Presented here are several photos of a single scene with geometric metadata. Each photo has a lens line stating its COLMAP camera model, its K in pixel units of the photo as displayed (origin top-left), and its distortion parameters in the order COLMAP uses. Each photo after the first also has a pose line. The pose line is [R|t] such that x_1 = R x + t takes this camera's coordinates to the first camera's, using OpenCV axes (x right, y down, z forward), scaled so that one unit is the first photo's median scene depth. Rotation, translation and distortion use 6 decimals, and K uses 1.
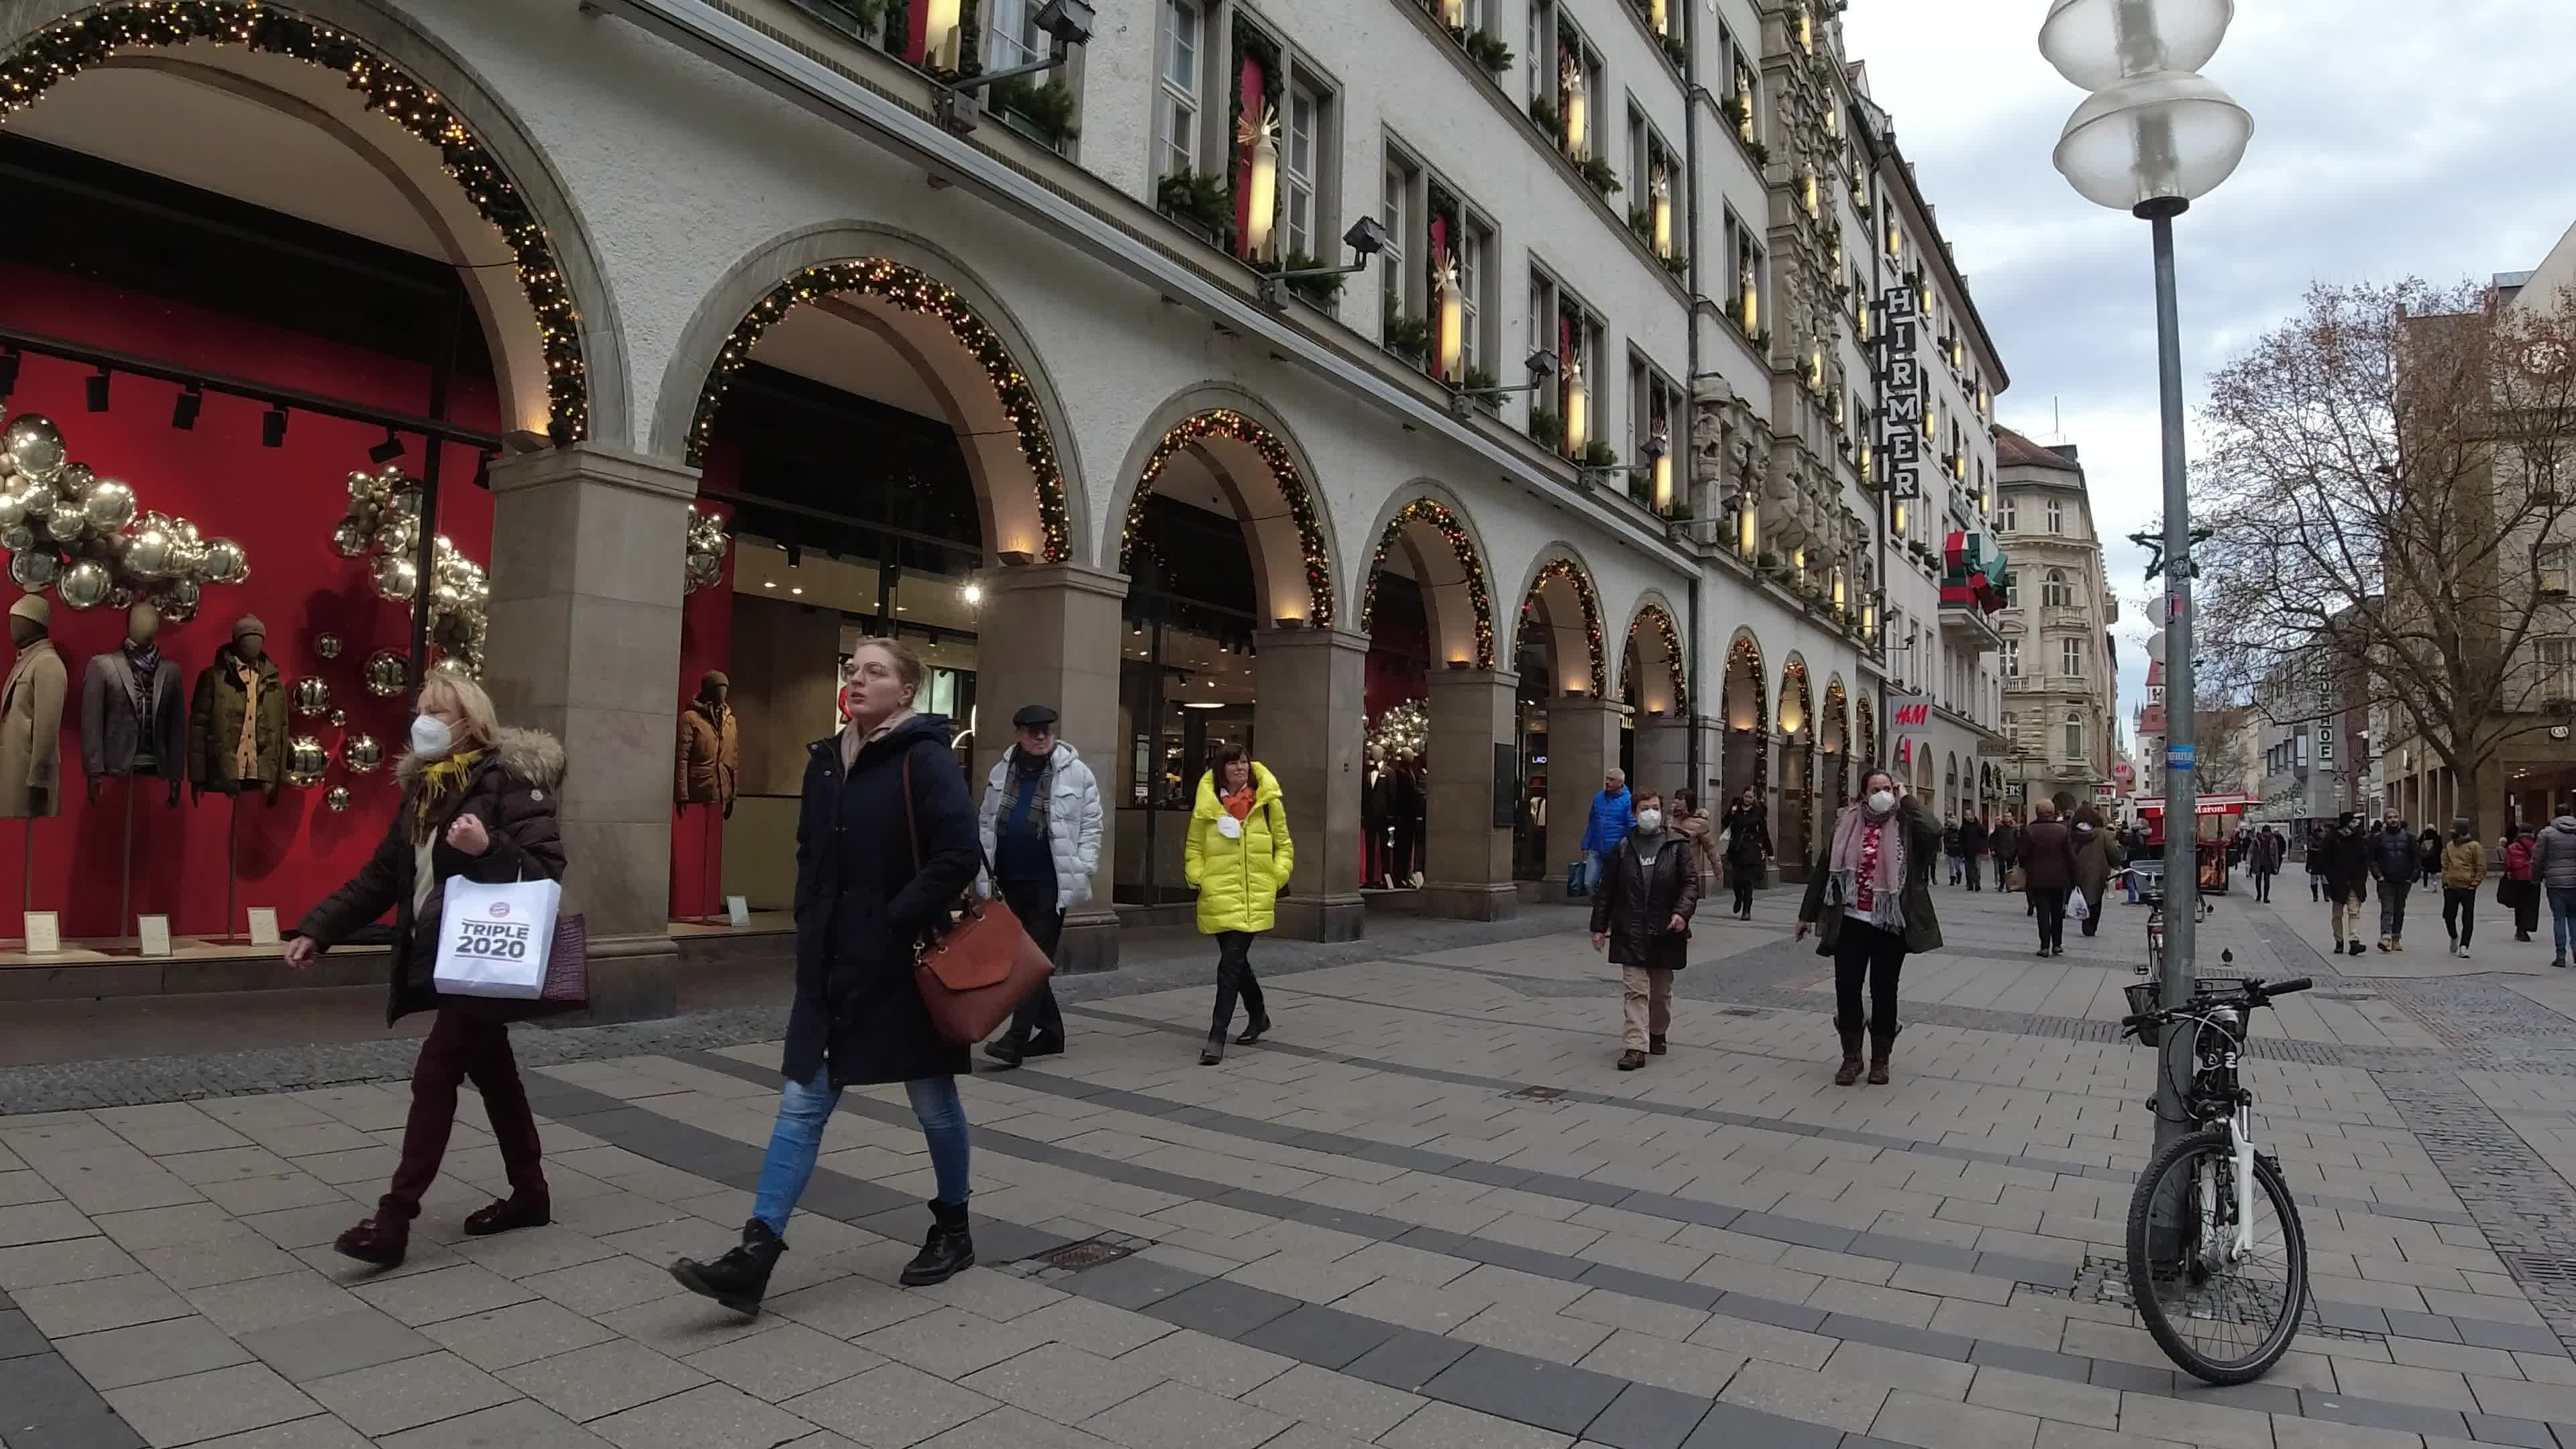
lens RADIAL K [[1512.6, 0, 1277.1], [0, 1512.6, 726.0], [0, 0, 1]] dist [-0.128319, 0.004177]
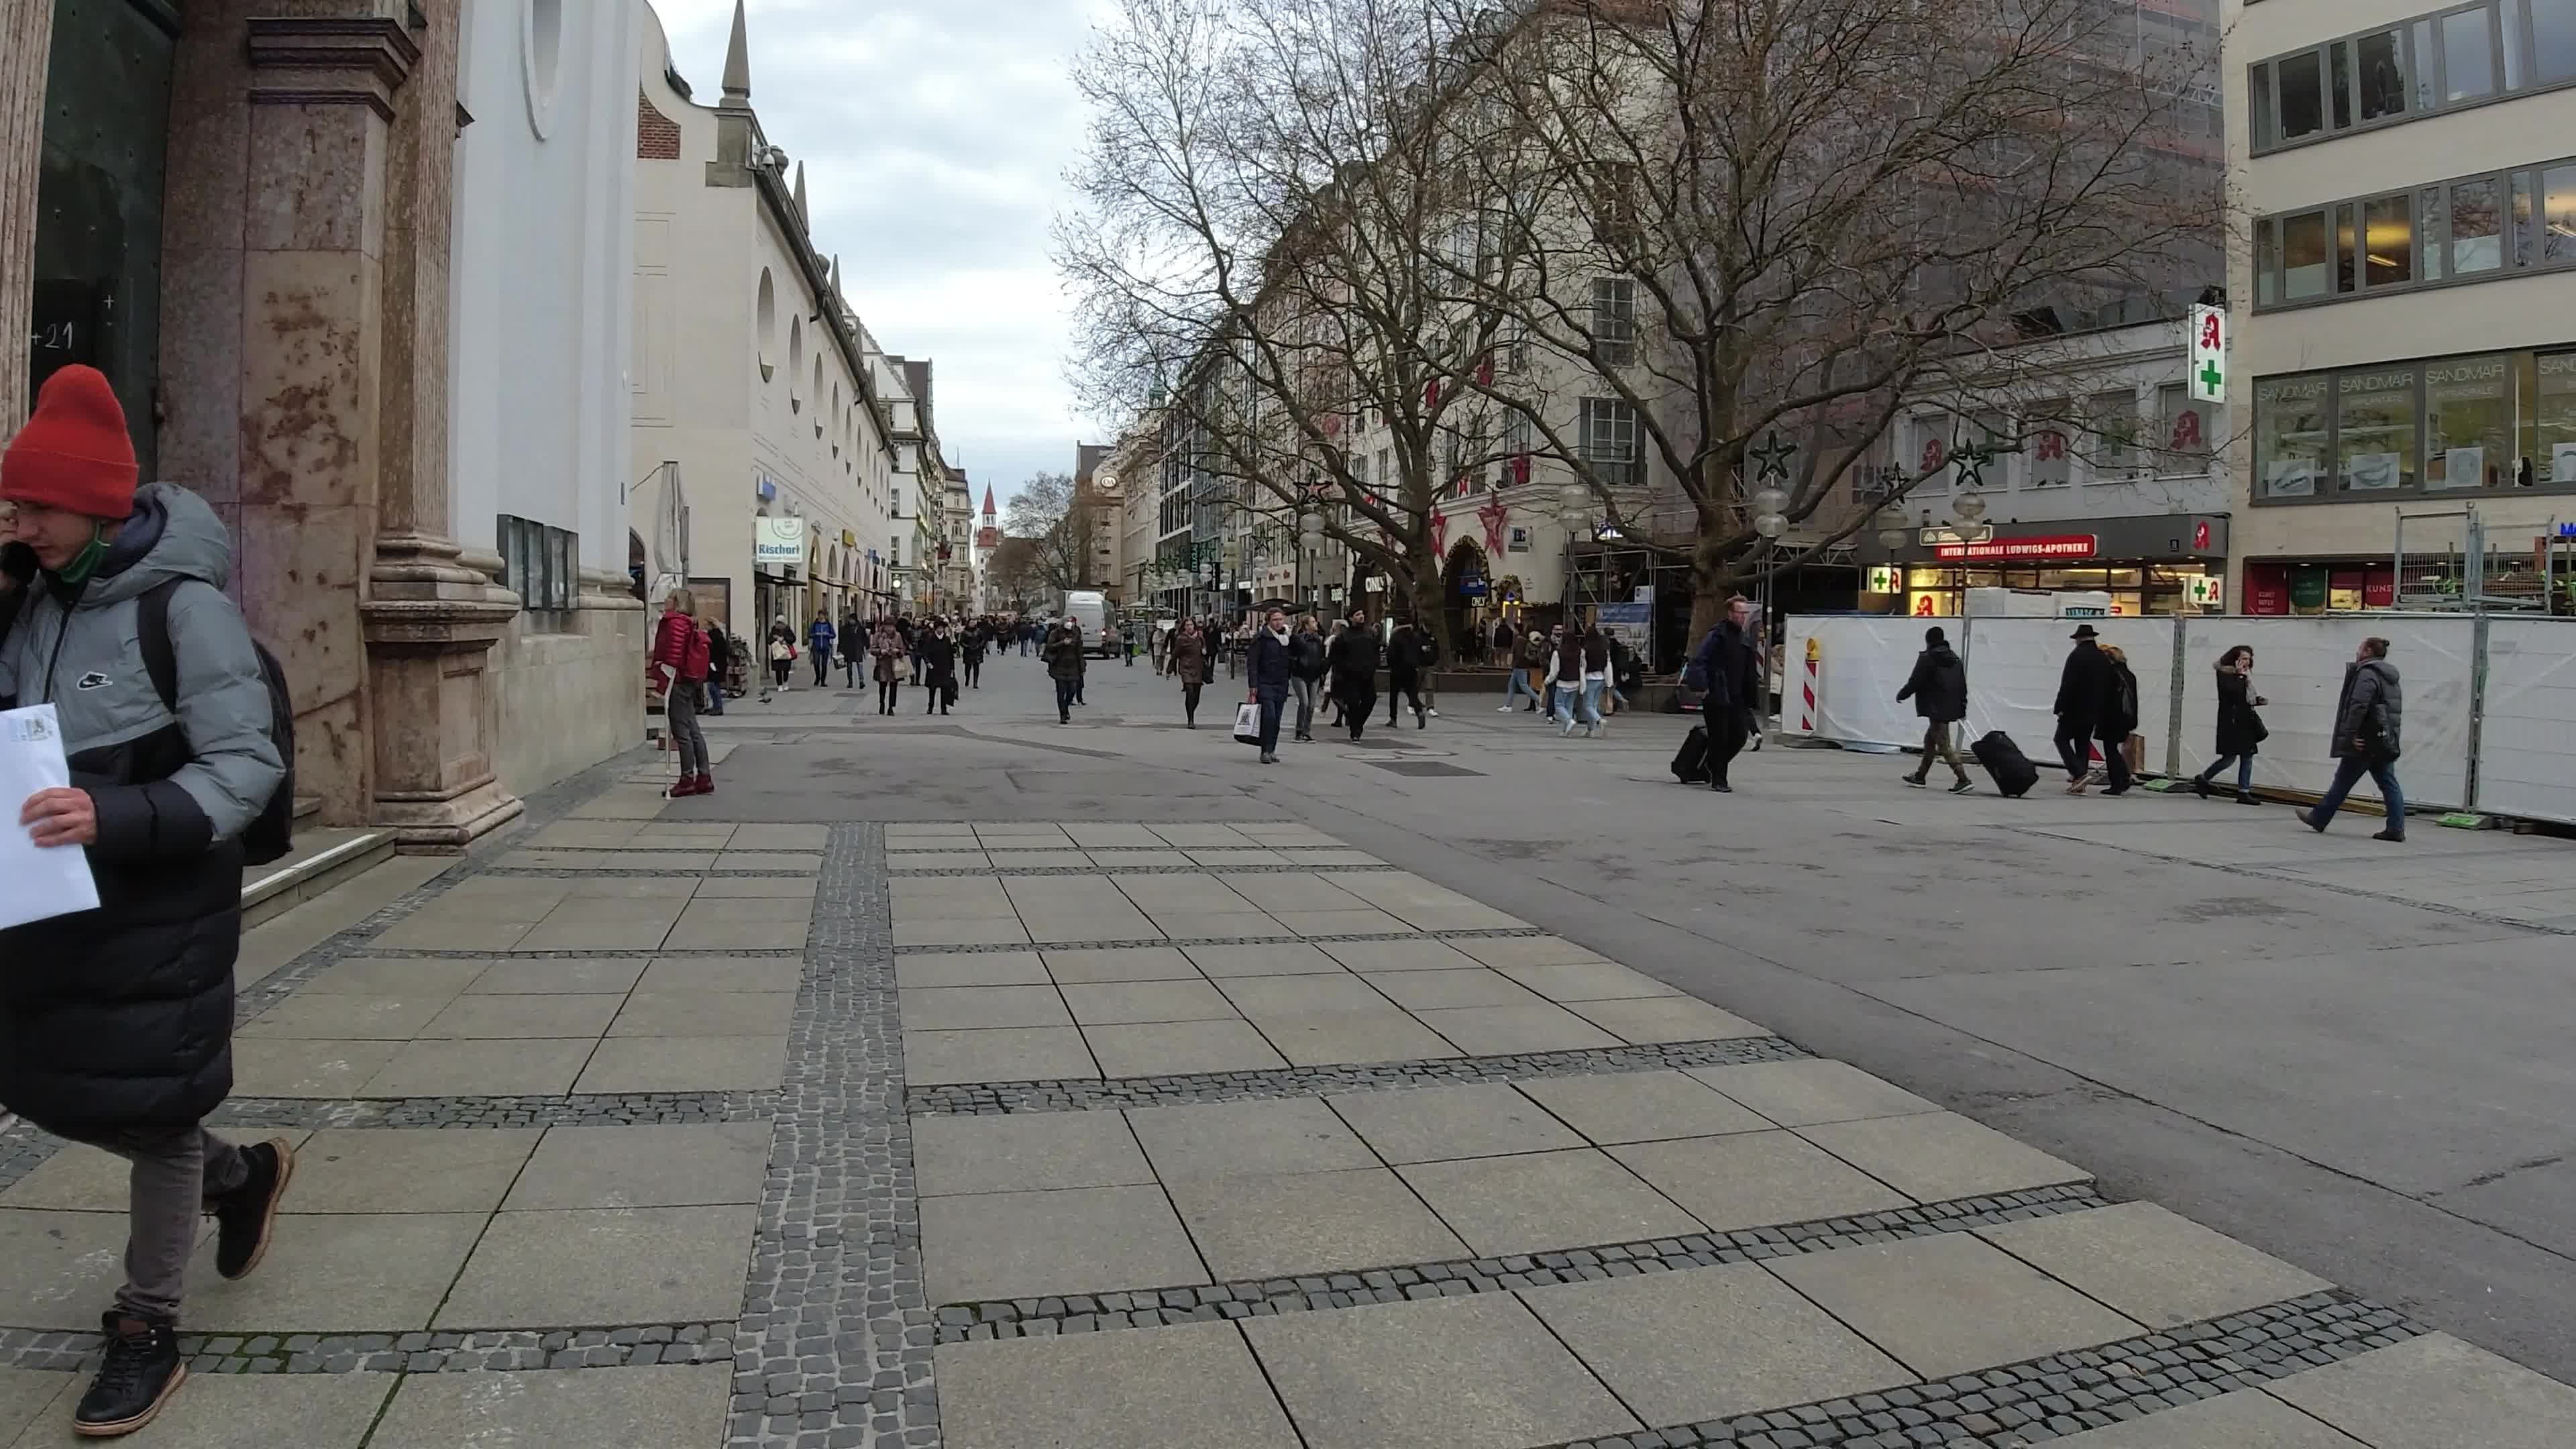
lens RADIAL K [[1512.6, 0, 1293.4], [0, 1512.6, 719.9], [0, 0, 1]] dist [-0.128319, 0.004177]
pose [[0.733413, -0.065200, 0.676649, -0.883220], [-0.028696, 0.991533, 0.126646, -0.111309], [-0.679177, -0.112301, 0.725333, -1.431671]]
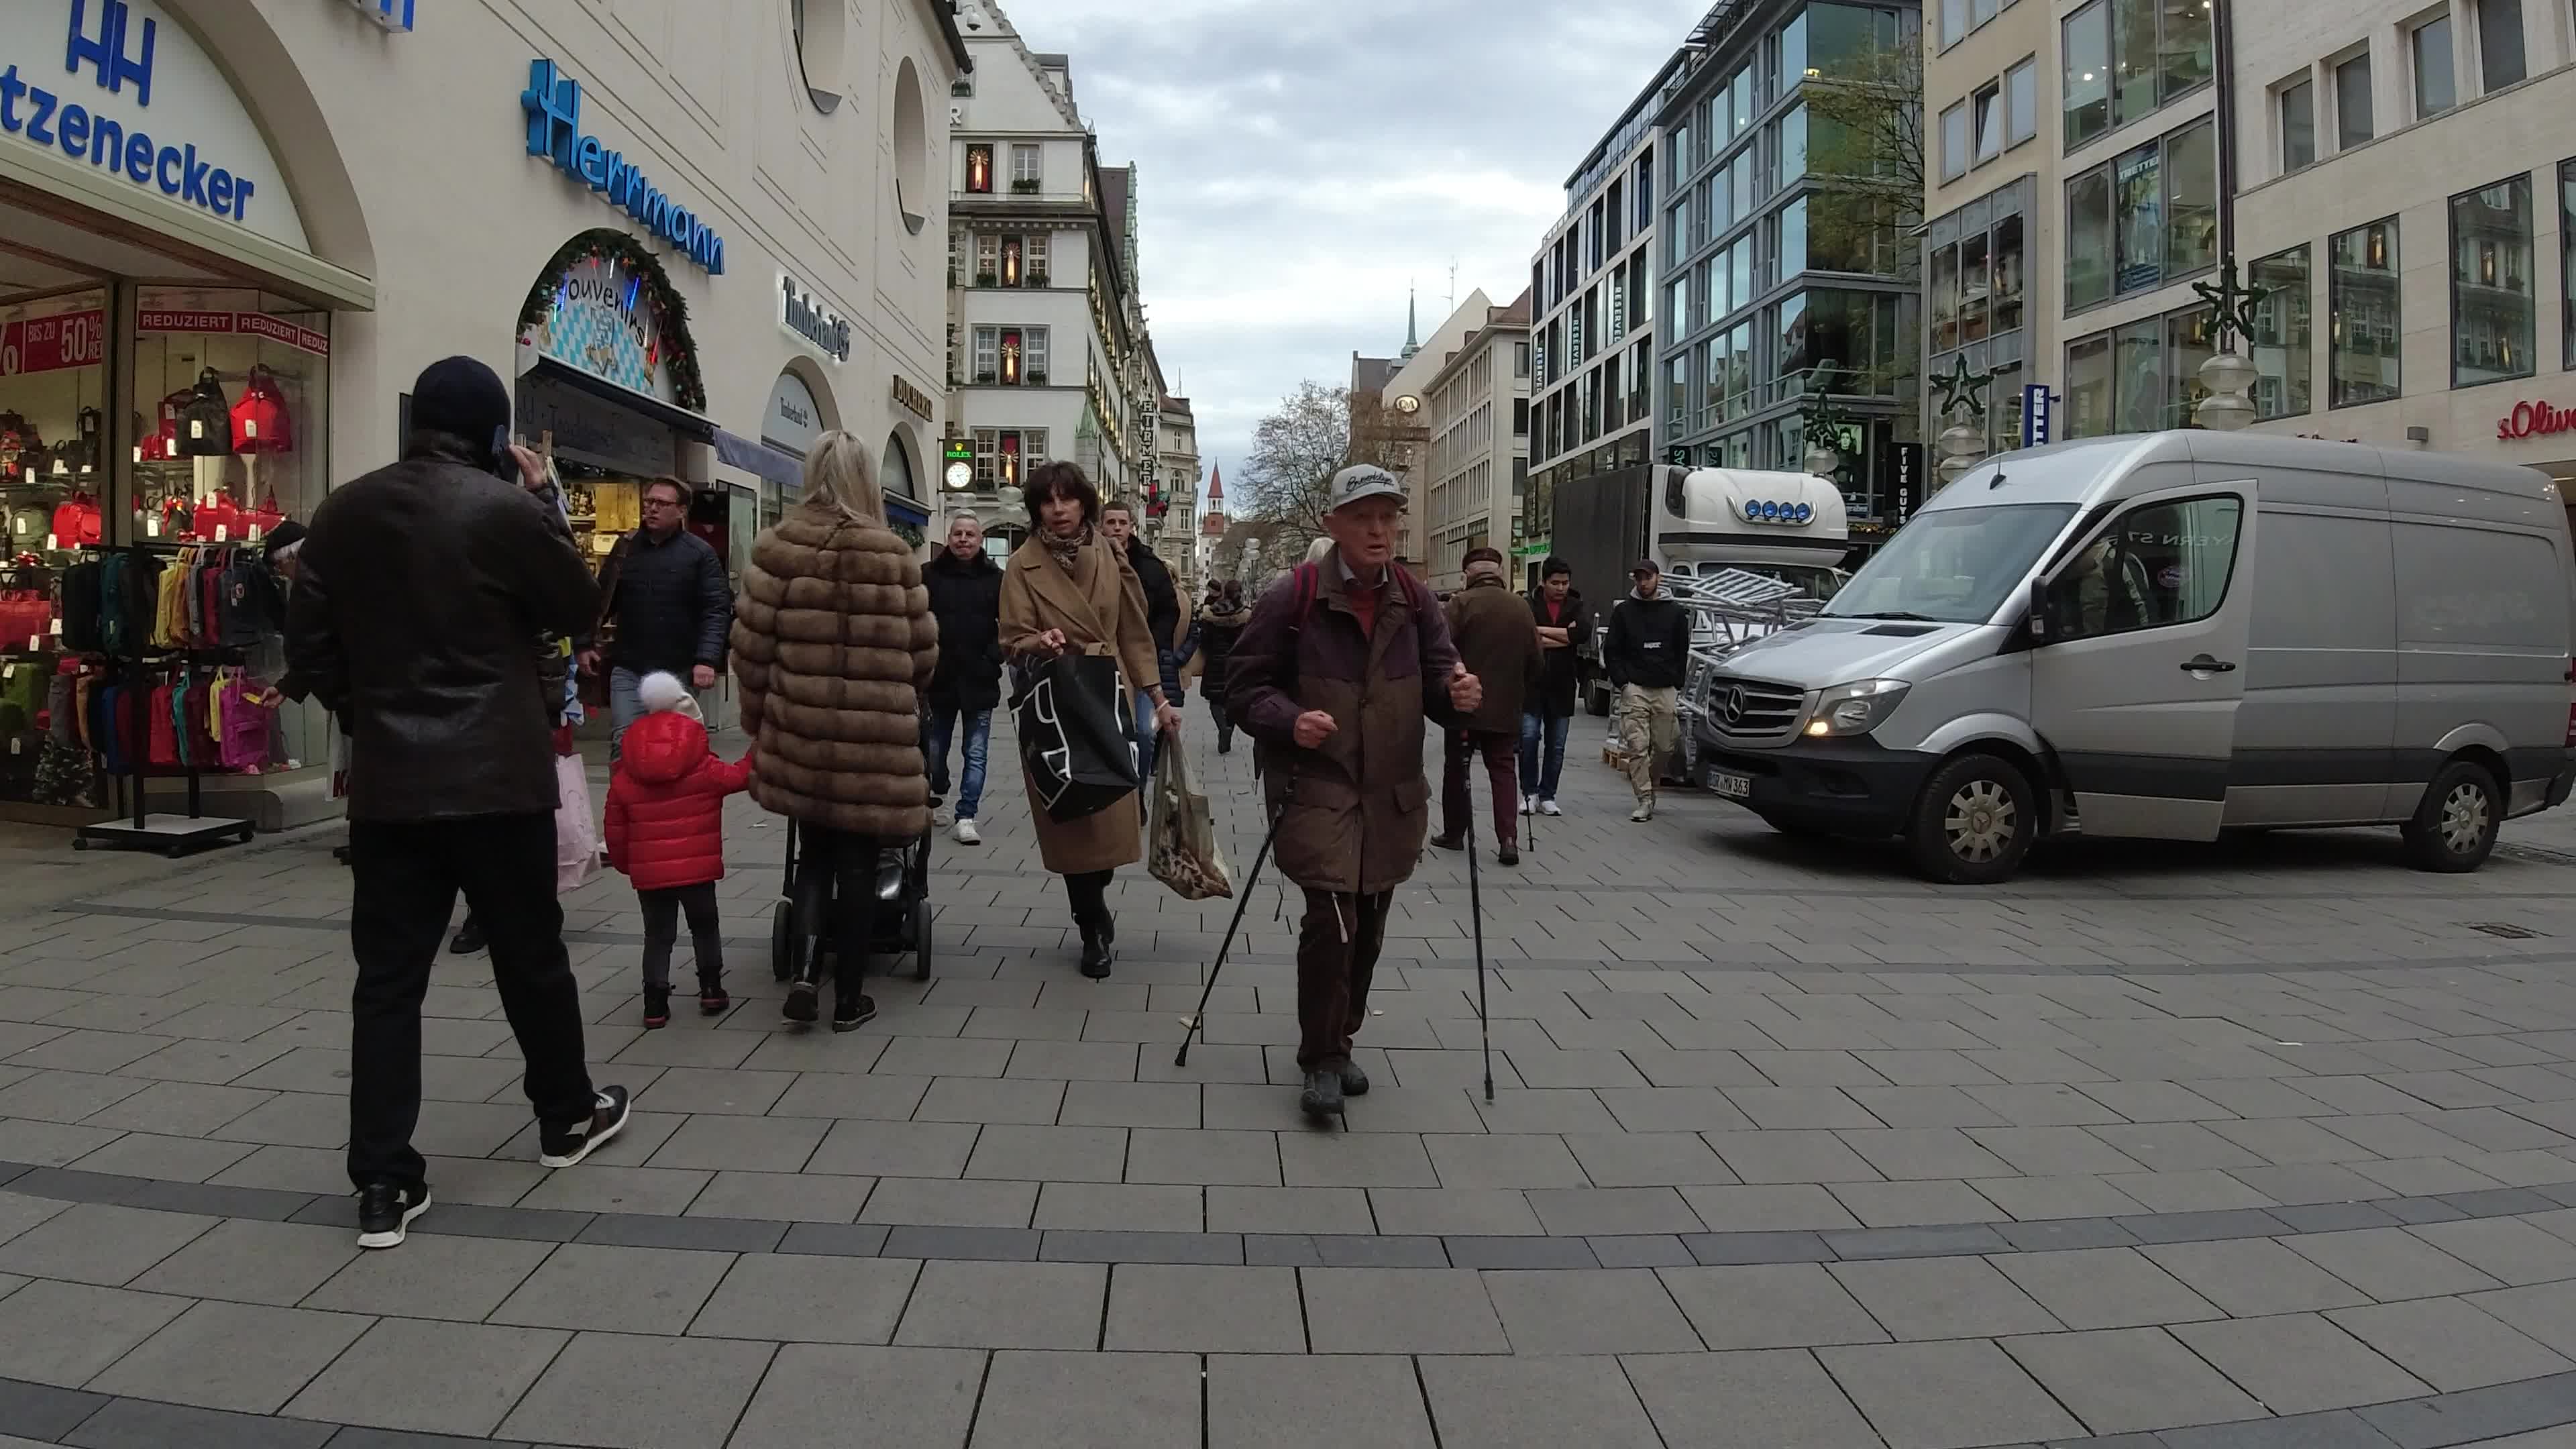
lens RADIAL K [[1512.6, 0, 1290.9], [0, 1512.6, 717.7], [0, 0, 1]] dist [-0.128319, 0.004177]
pose [[0.824881, -0.053988, 0.562722, -0.431417], [-0.023711, 0.991249, 0.129859, -0.049098], [-0.564809, -0.120461, 0.816382, -0.667433]]
